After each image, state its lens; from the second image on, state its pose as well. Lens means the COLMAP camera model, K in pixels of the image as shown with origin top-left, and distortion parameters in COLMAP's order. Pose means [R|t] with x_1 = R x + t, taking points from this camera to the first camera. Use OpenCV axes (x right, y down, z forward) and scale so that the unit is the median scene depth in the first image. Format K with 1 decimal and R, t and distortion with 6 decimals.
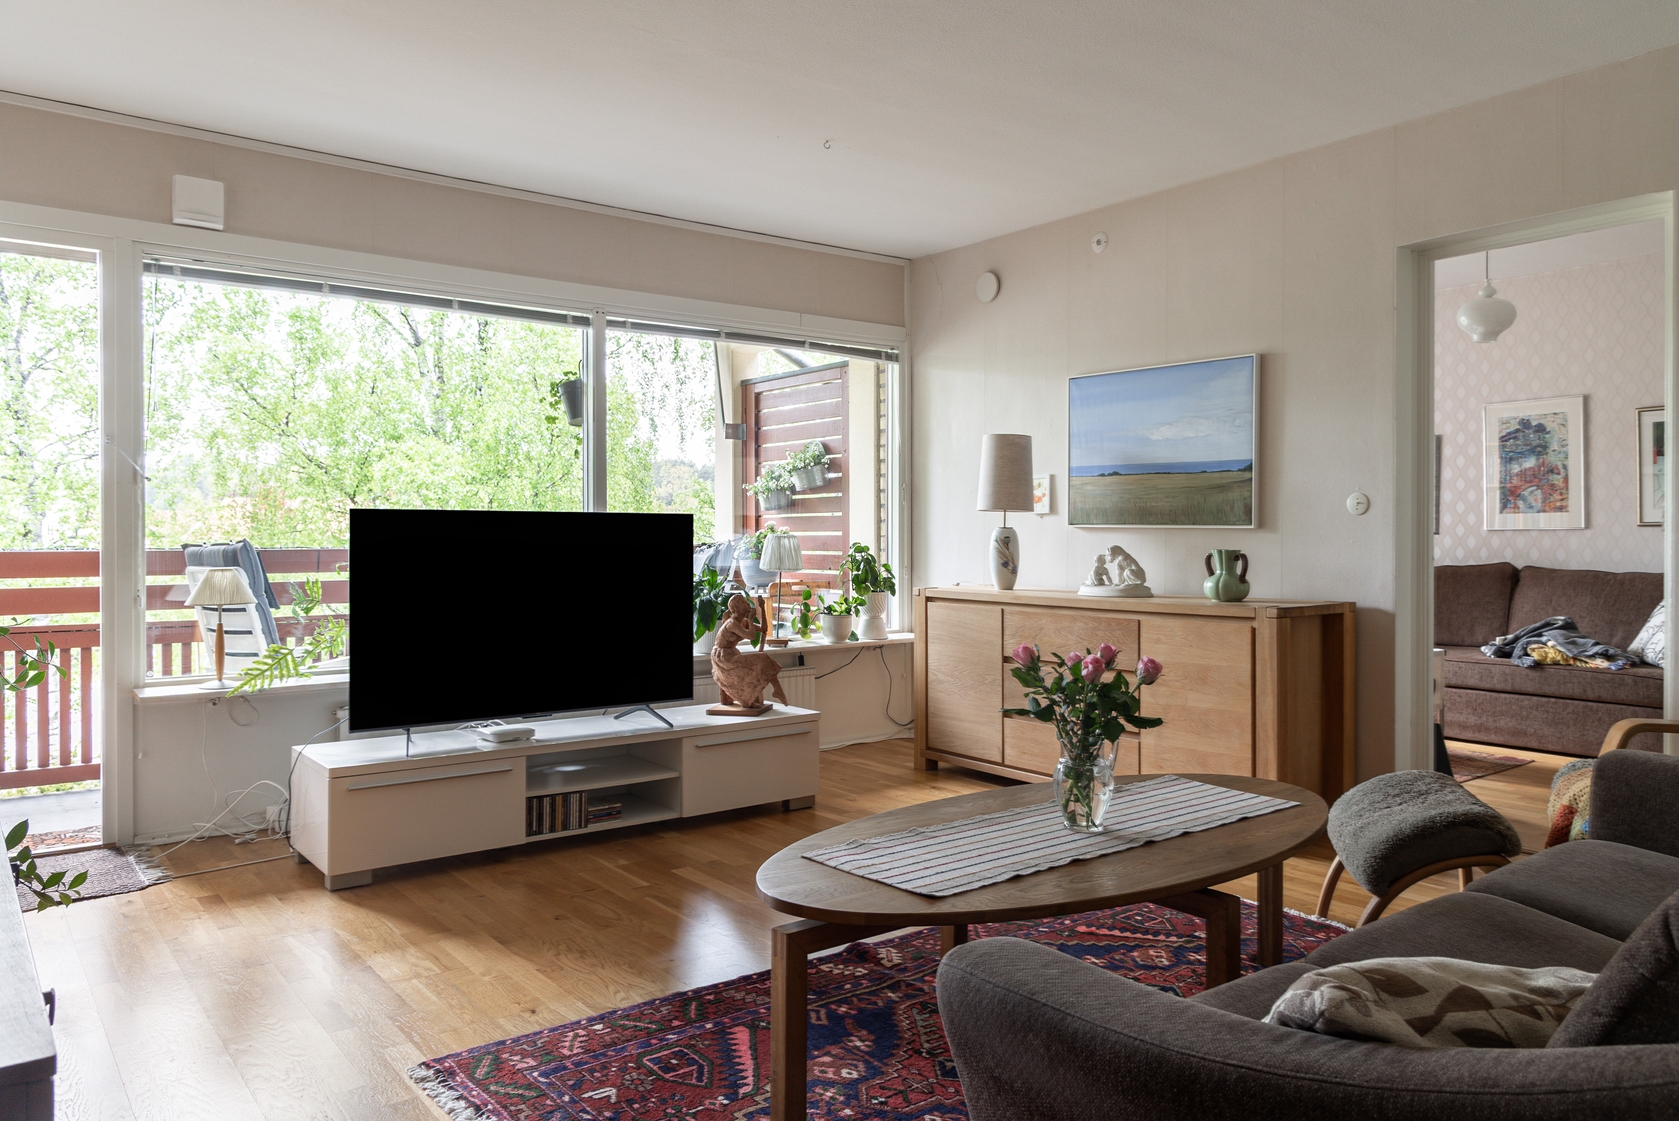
lens RADIAL K [[1178.2, 0, 839.8], [0, 1178.2, 550.2], [0, 0, 1]] dist [0.006369, -0.002907]
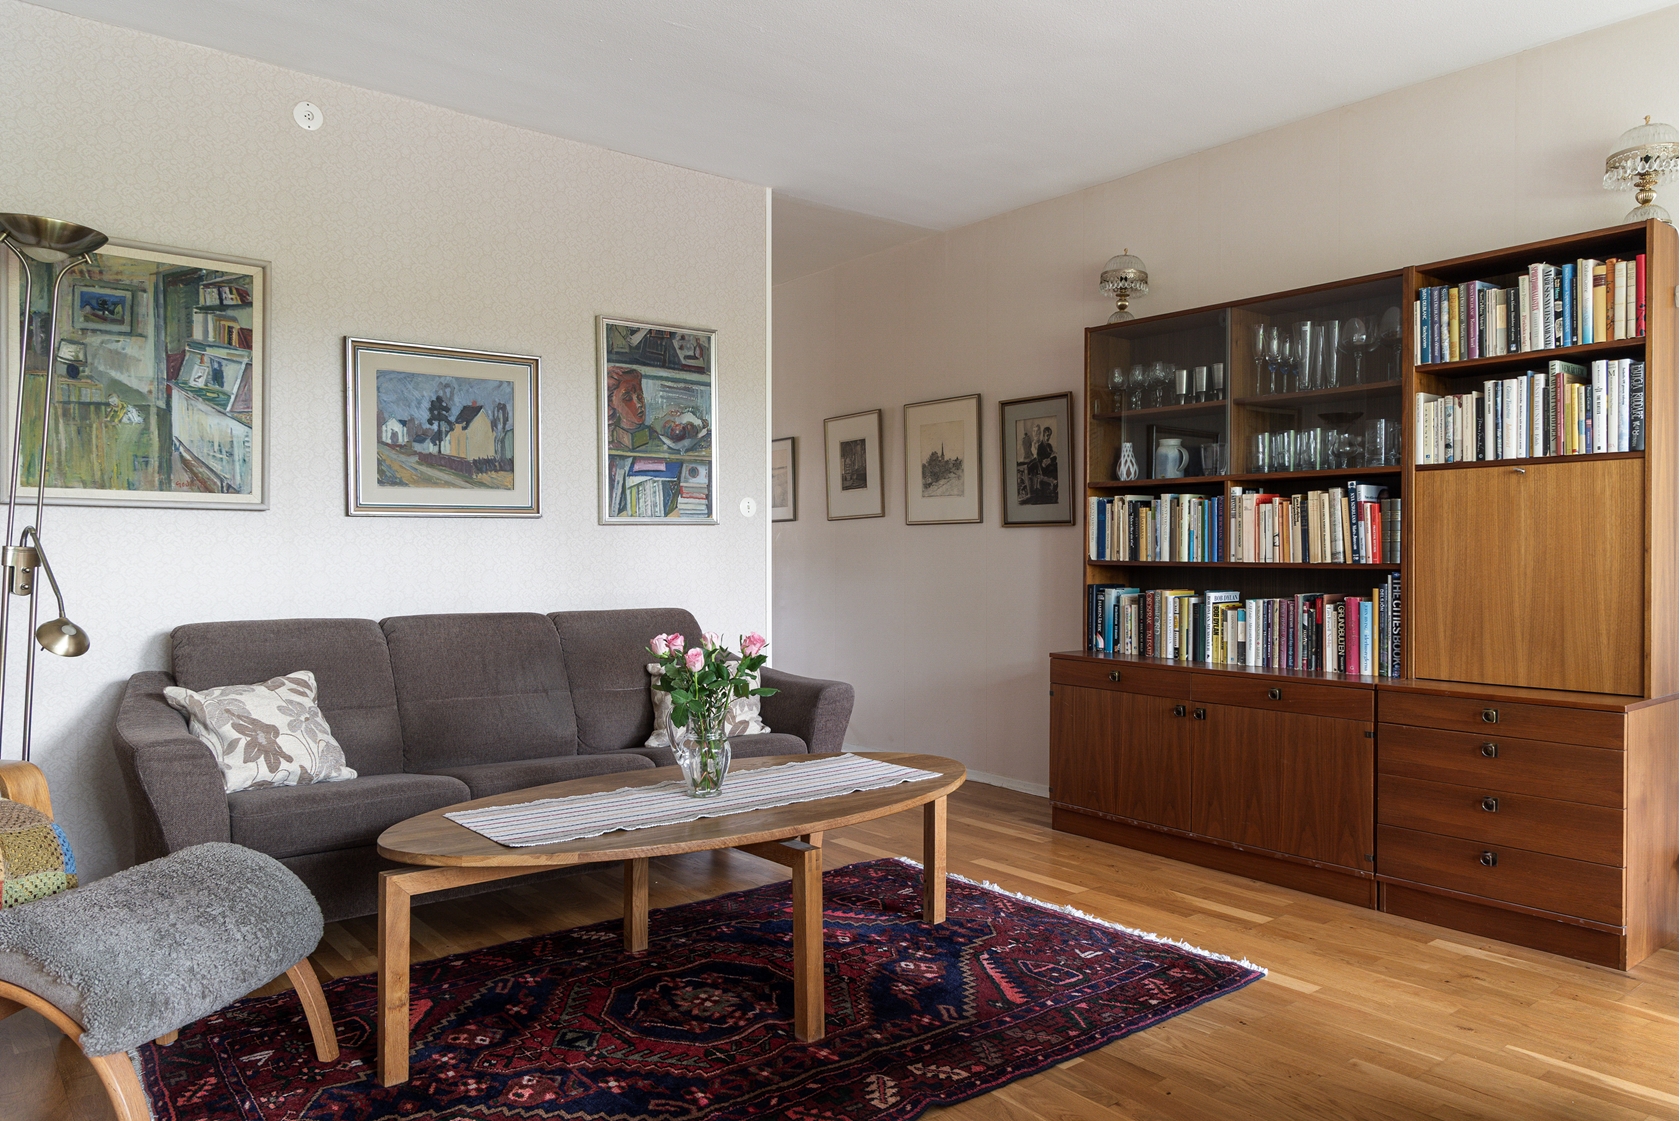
lens RADIAL K [[1178.2, 0, 839.5], [0, 1178.2, 557.4], [0, 0, 1]] dist [0.006369, -0.002907]
pose [[-0.999580, -0.001939, -0.028900, 0.108628], [-0.002261, 0.999936, 0.011126, -0.003442], [0.028876, 0.011187, -0.999520, 2.078462]]
